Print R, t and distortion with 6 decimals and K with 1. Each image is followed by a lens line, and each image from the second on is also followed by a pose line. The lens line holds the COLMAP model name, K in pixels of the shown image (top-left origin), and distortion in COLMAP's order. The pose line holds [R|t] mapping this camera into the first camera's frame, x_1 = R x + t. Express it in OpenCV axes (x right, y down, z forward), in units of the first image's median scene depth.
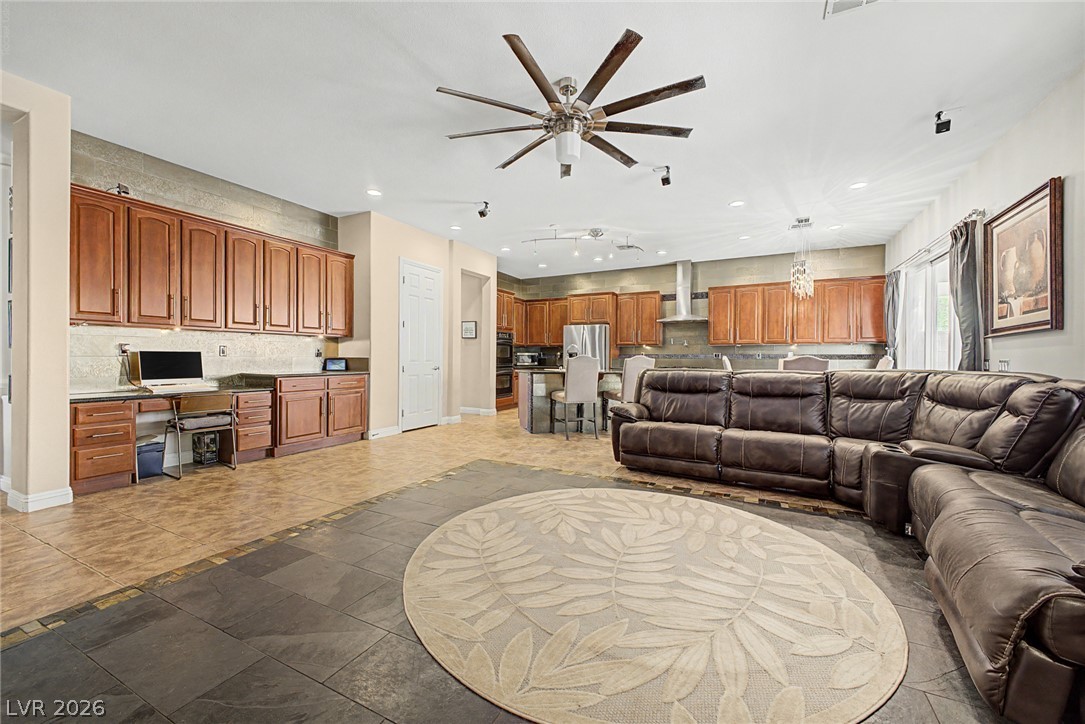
lens RADIAL K [[427.7, 0, 540.7], [0, 427.7, 358.6], [0, 0, 1]] dist [0.018959, -0.007816]
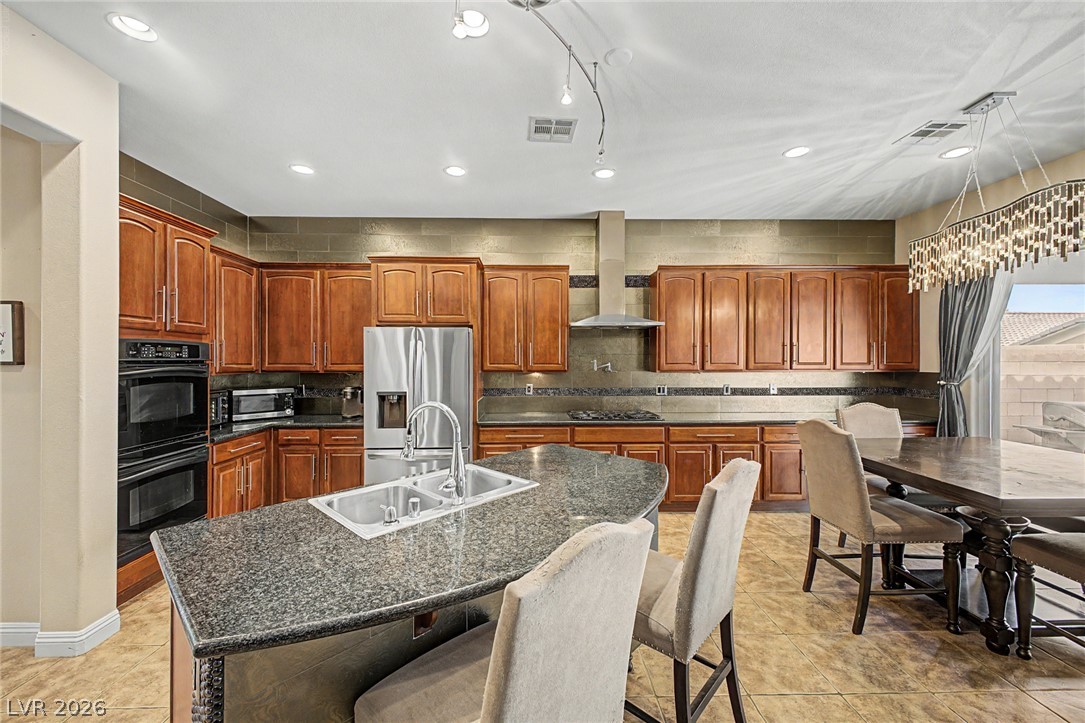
lens RADIAL K [[427.7, 0, 540.7], [0, 427.7, 358.1], [0, 0, 1]] dist [0.018959, -0.007816]
pose [[0.879510, -0.002065, 0.475876, 0.012069], [0.004332, 0.999984, -0.003667, -0.074759], [-0.475860, 0.005286, 0.879505, 0.915257]]
